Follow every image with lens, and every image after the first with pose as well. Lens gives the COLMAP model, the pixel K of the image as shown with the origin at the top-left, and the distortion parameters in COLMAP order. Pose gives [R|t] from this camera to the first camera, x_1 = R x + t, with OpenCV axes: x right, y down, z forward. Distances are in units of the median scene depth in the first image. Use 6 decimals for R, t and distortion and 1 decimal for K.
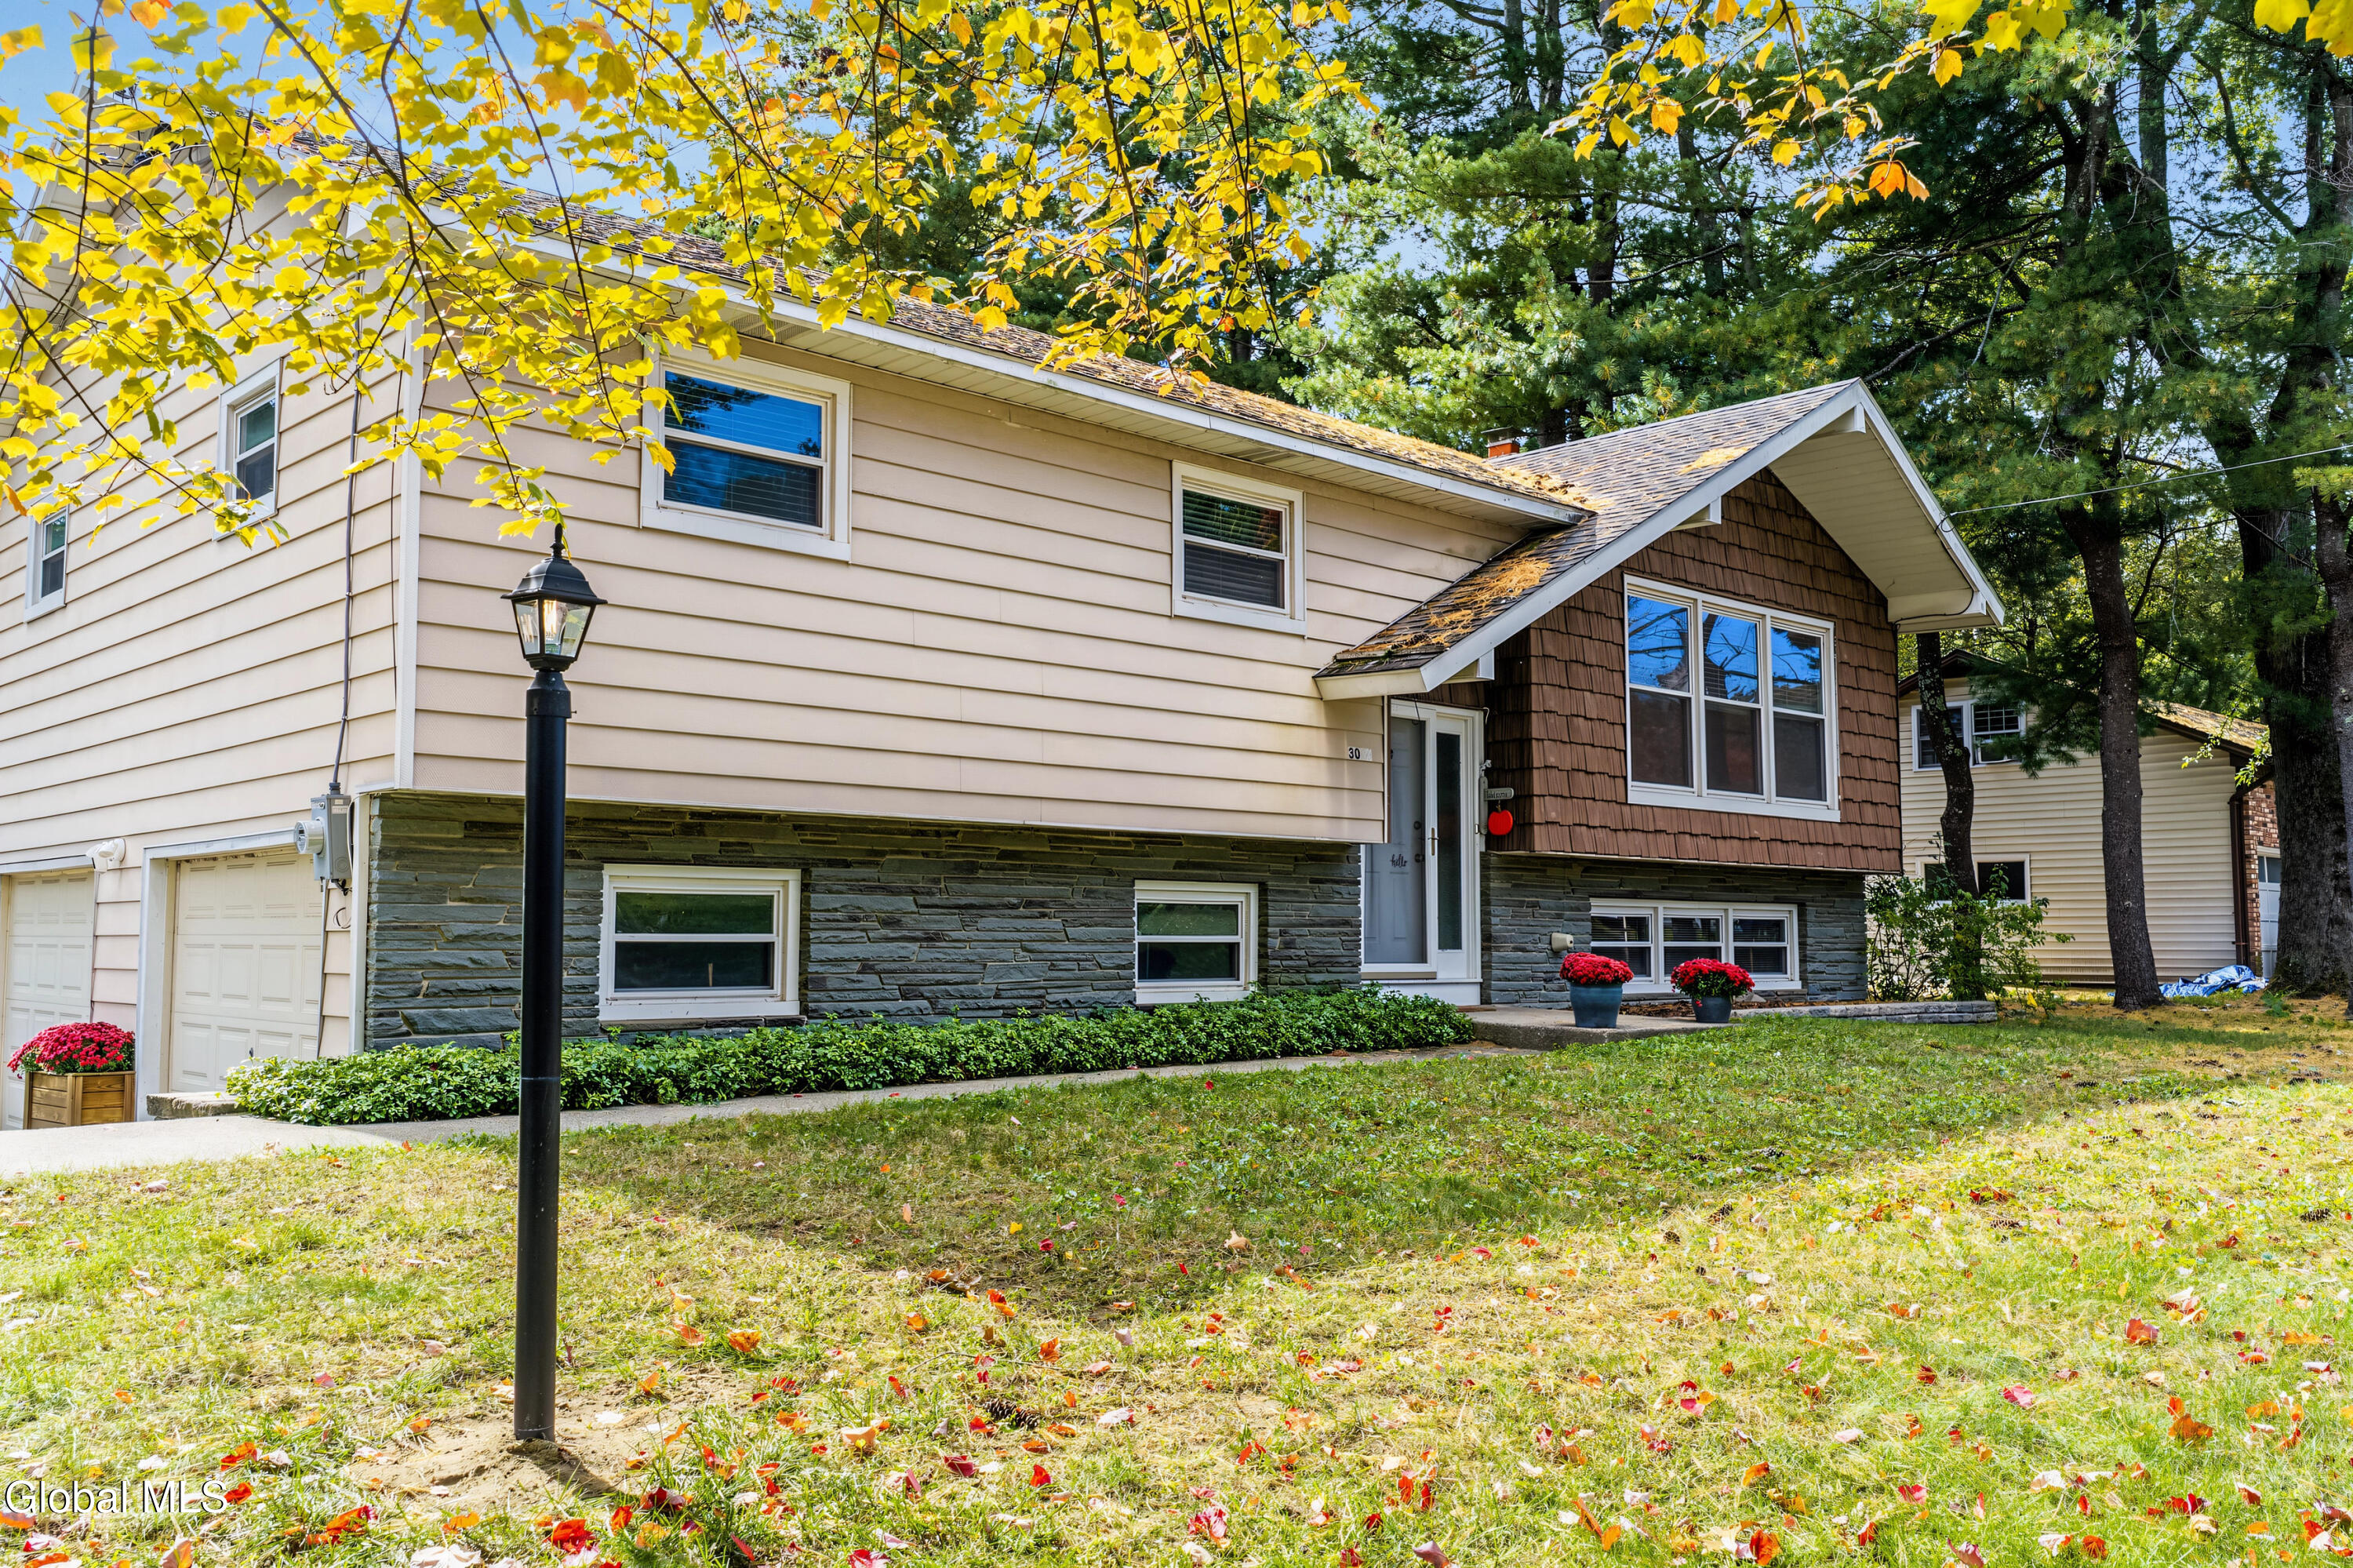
lens RADIAL K [[1946.7, 0, 1176.5], [0, 1946.7, 784.0], [0, 0, 1]] dist [0.002107, -0.007772]
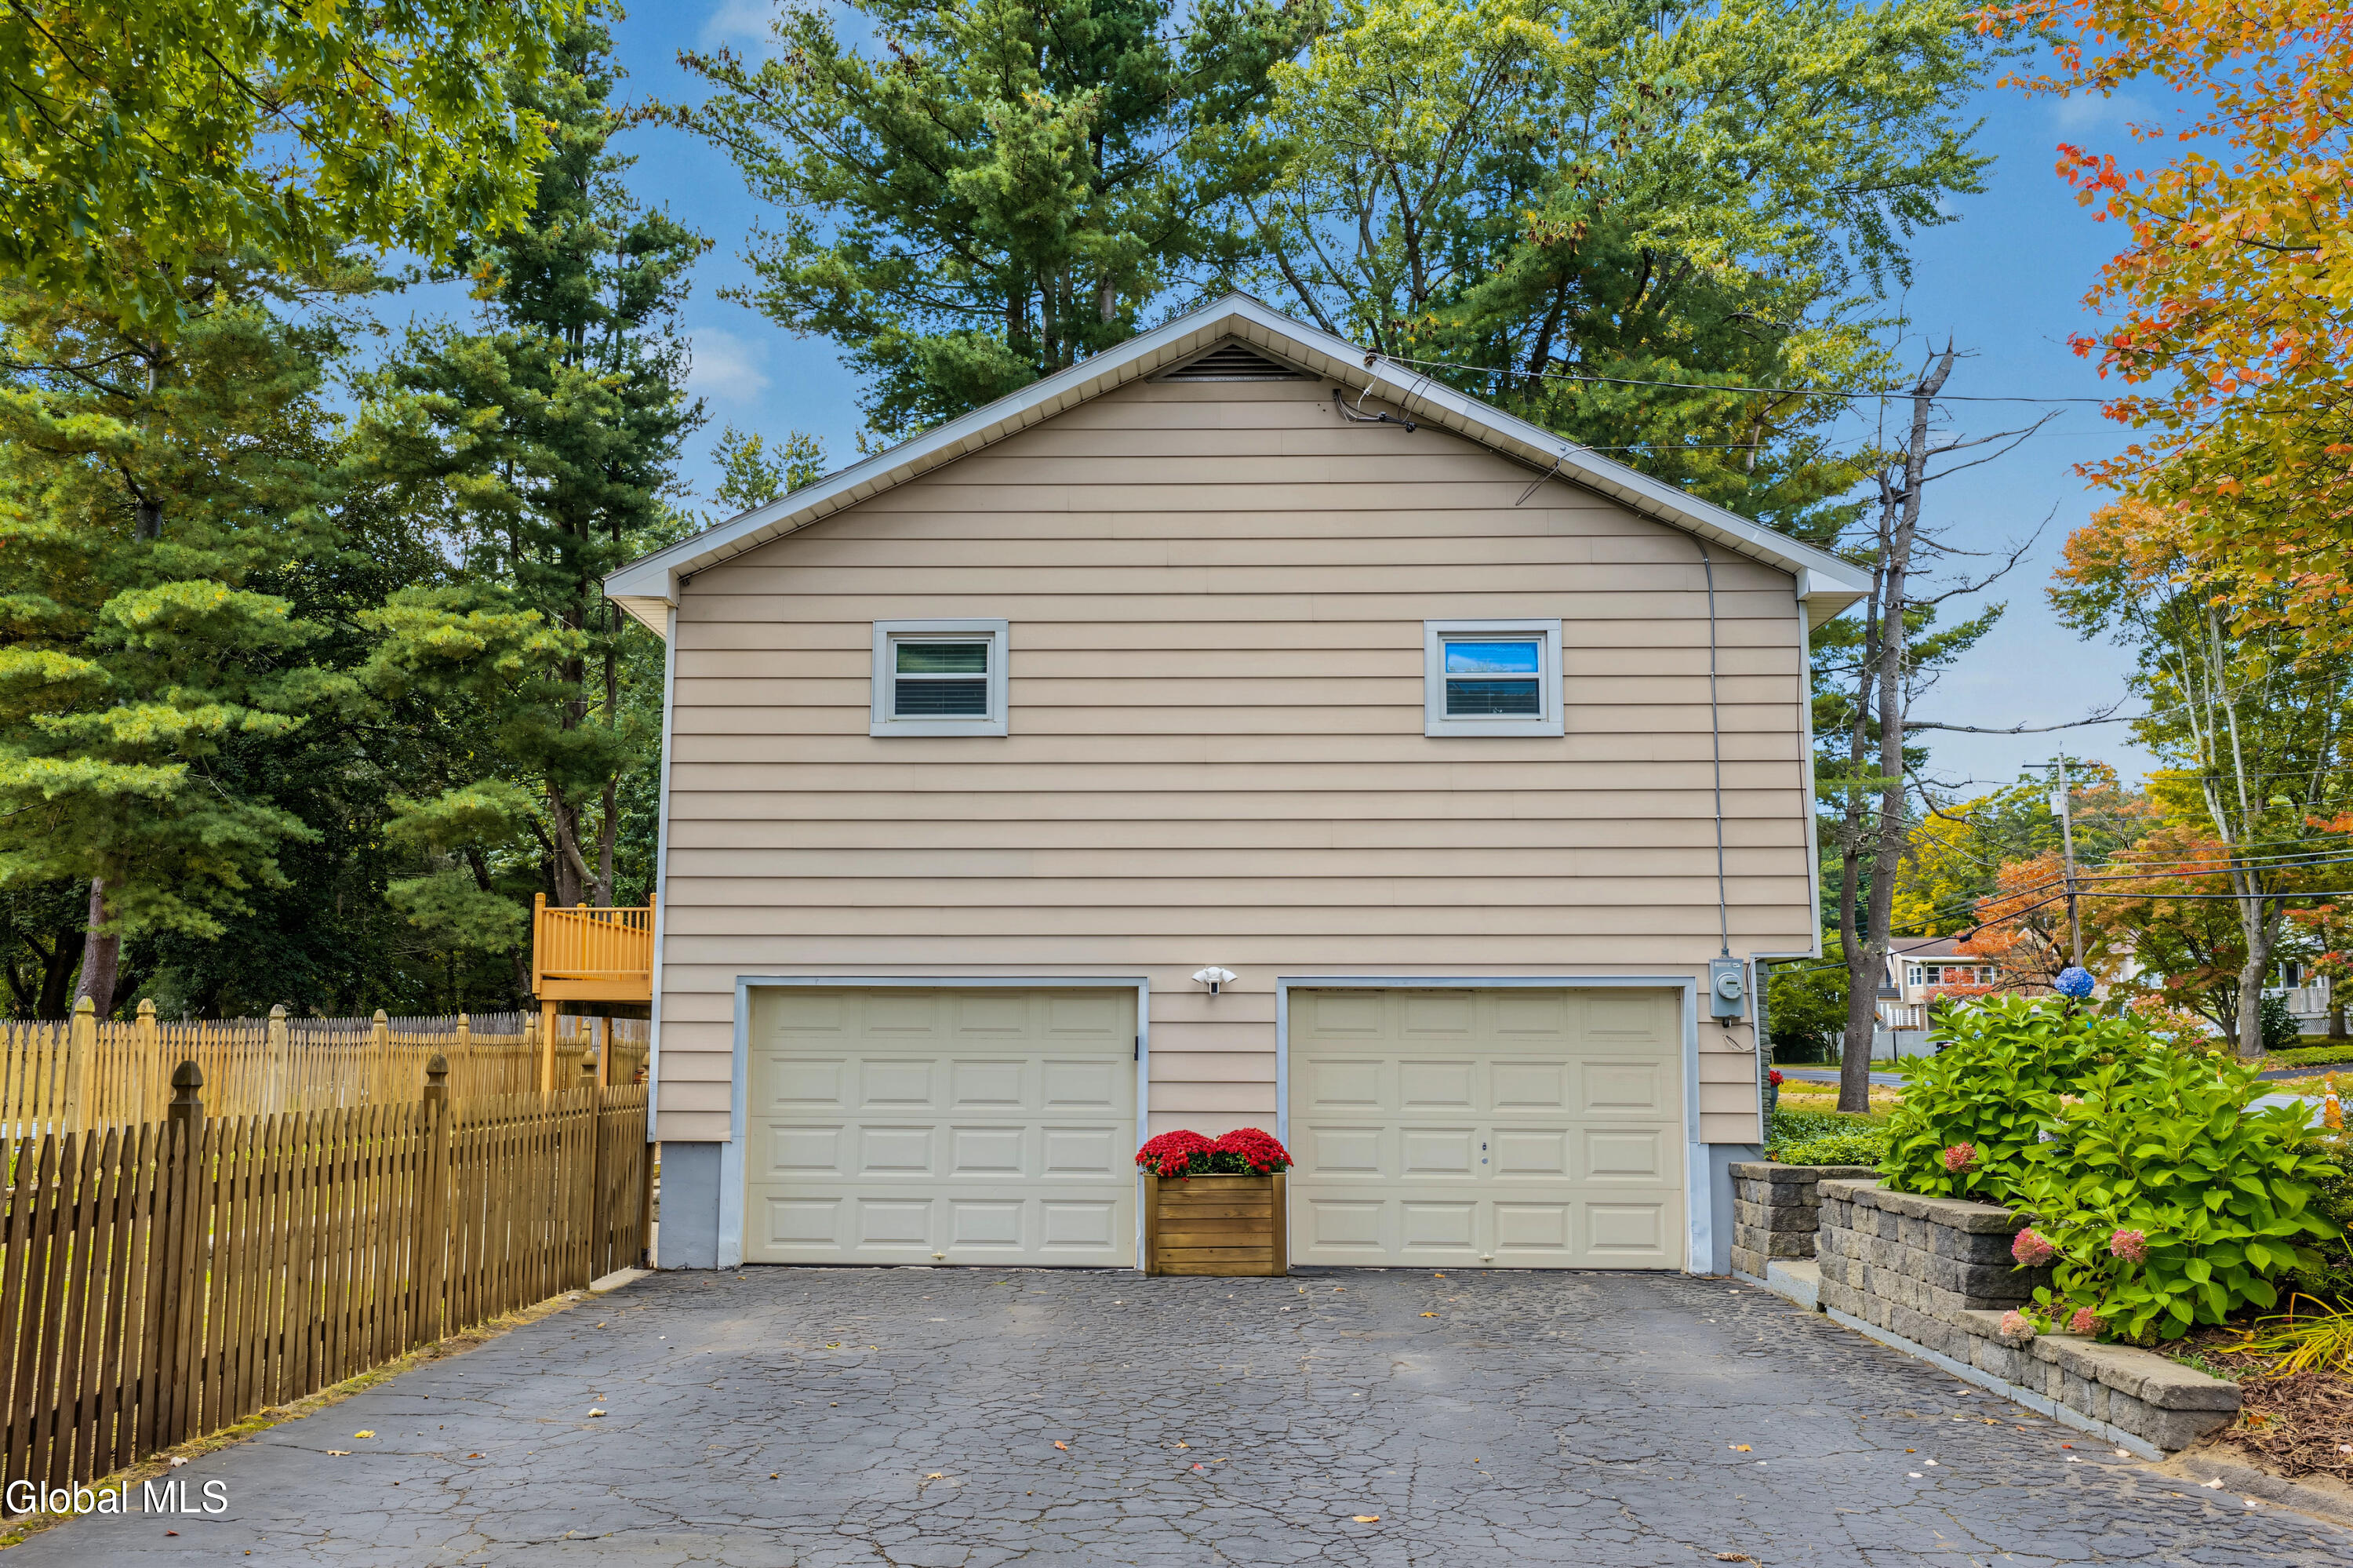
lens RADIAL K [[1946.7, 0, 1176.5], [0, 1946.7, 784.0], [0, 0, 1]] dist [0.002107, -0.007772]
pose [[0.702972, 0.099436, 0.704232, -1.089039], [-0.059965, 0.994939, -0.080626, 0.012161], [-0.708685, 0.014449, 0.705377, 0.175953]]
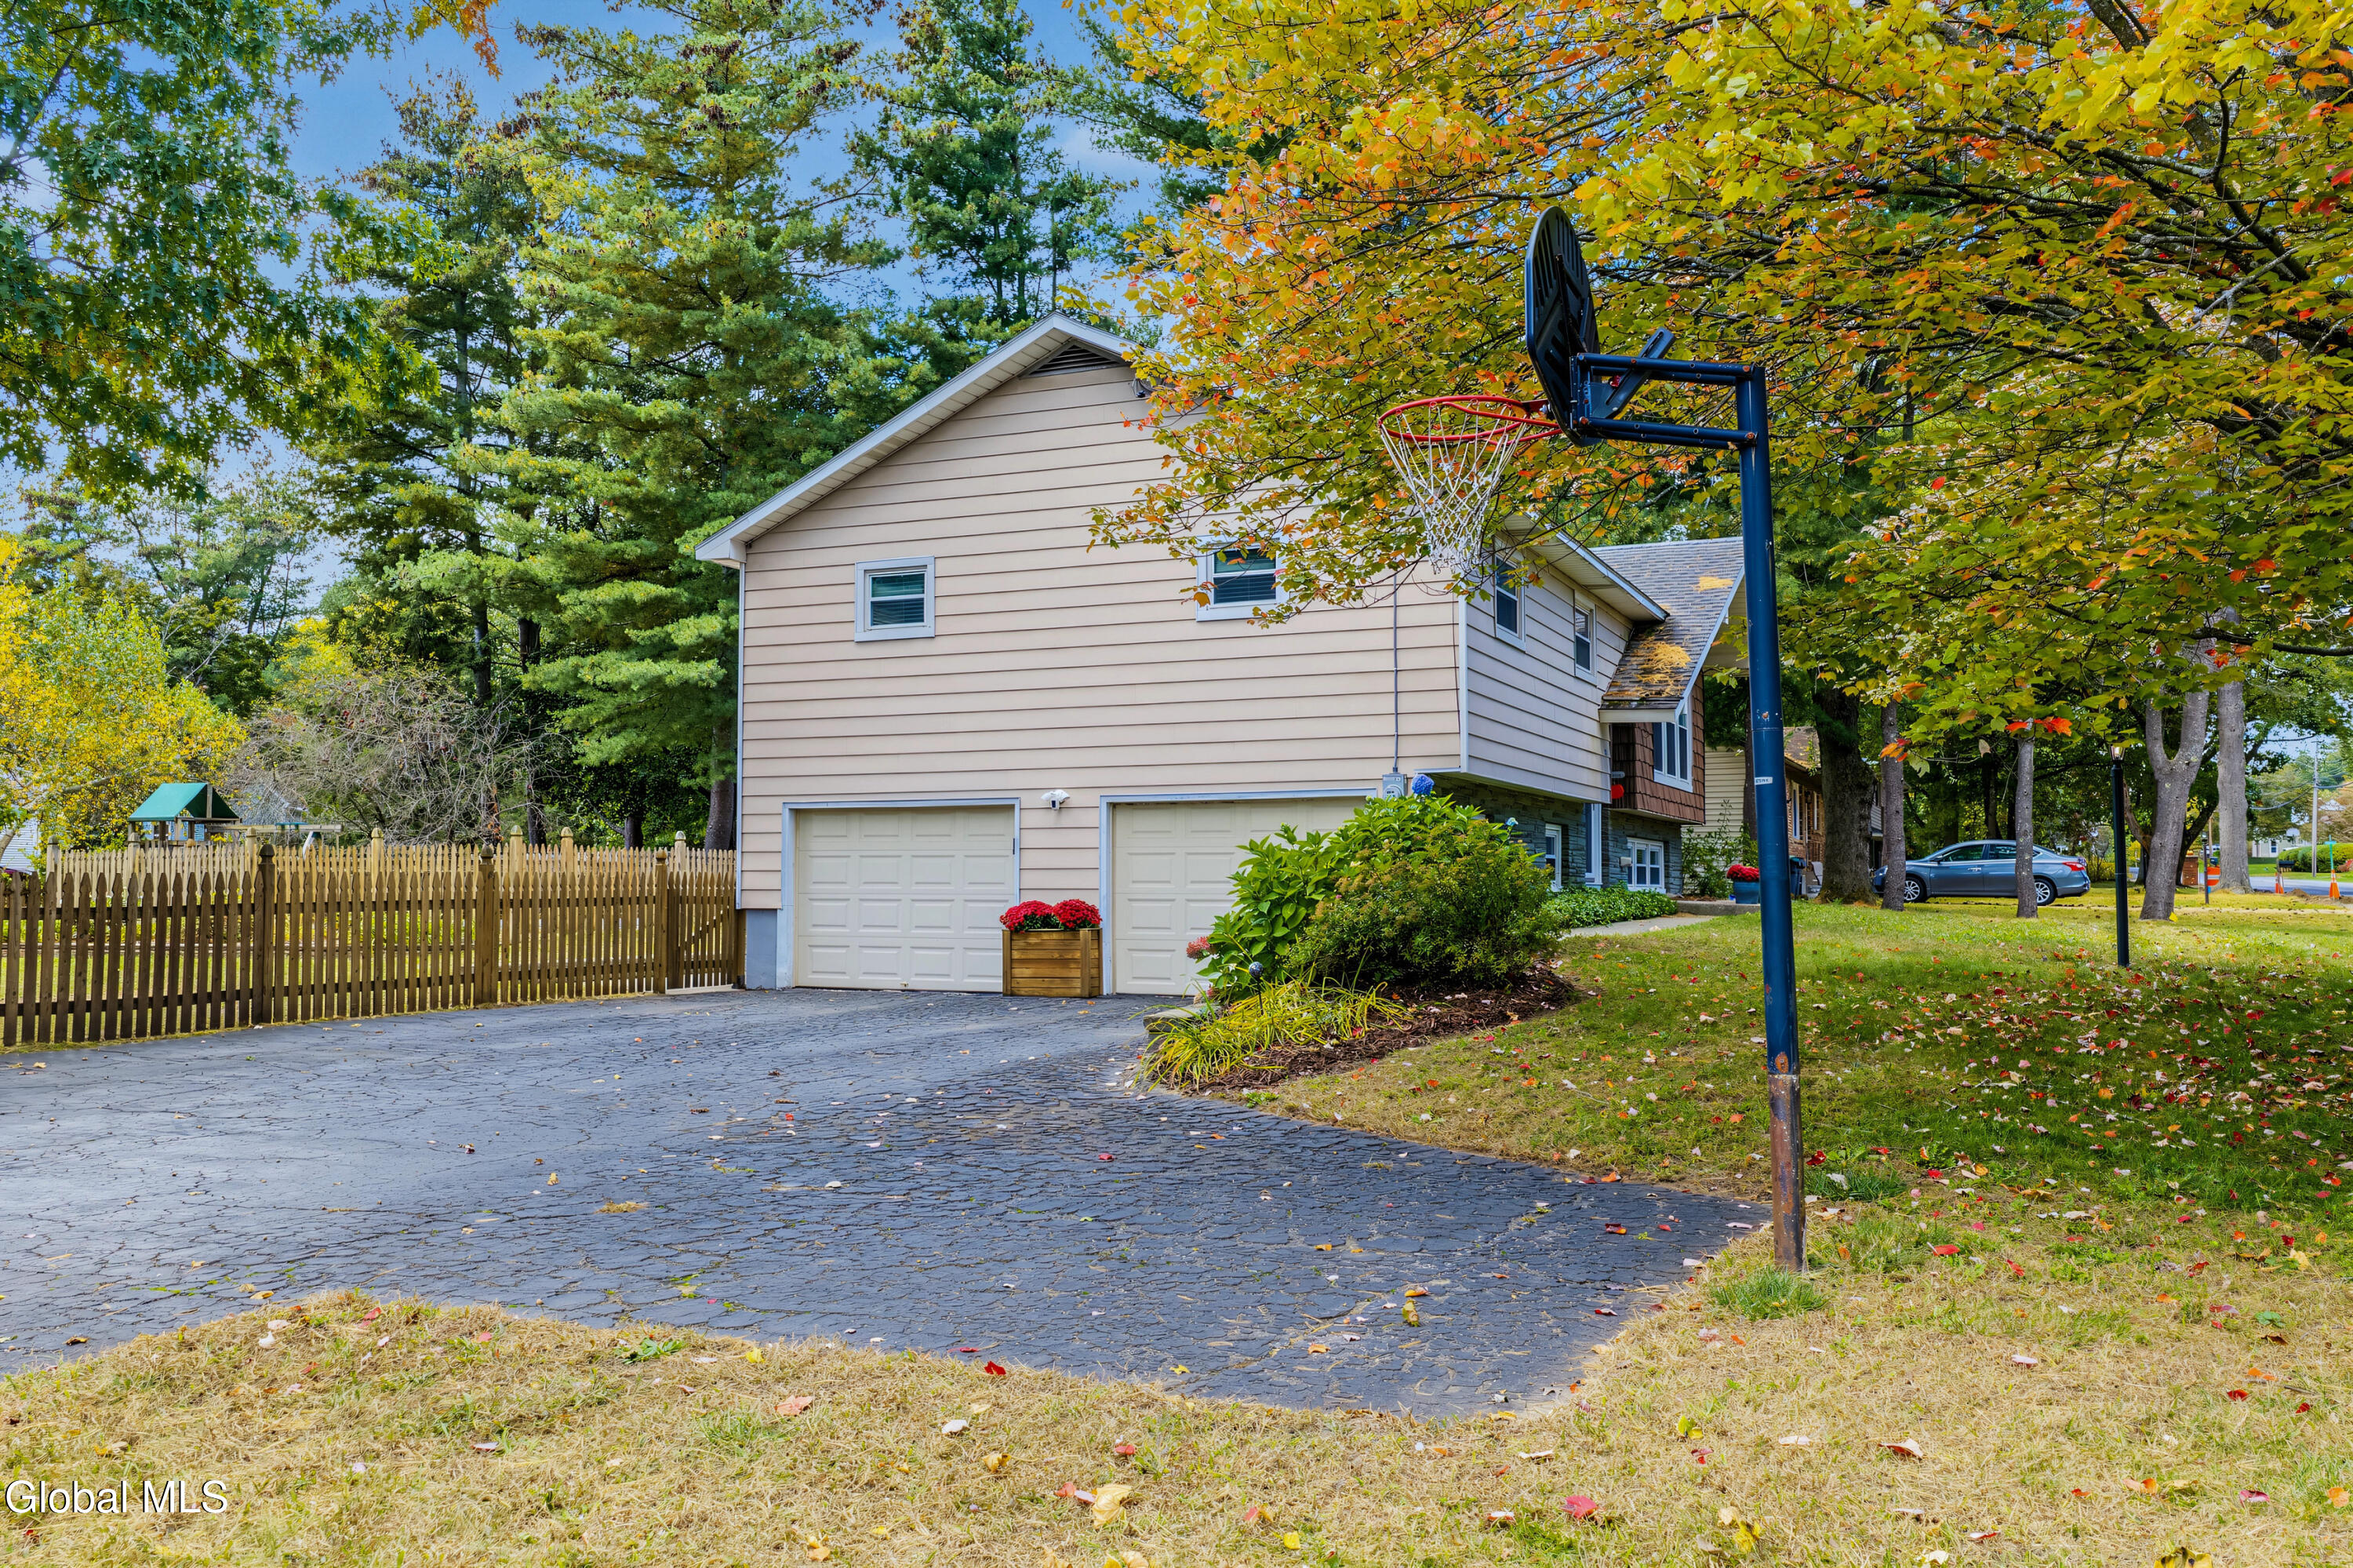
lens RADIAL K [[1946.7, 0, 1176.5], [0, 1946.7, 784.0], [0, 0, 1]] dist [0.002107, -0.007772]
pose [[0.921238, 0.020024, 0.388483, -0.867720], [-0.030560, 0.999313, 0.020959, -0.010830], [-0.387796, -0.031180, 0.921218, -0.432743]]
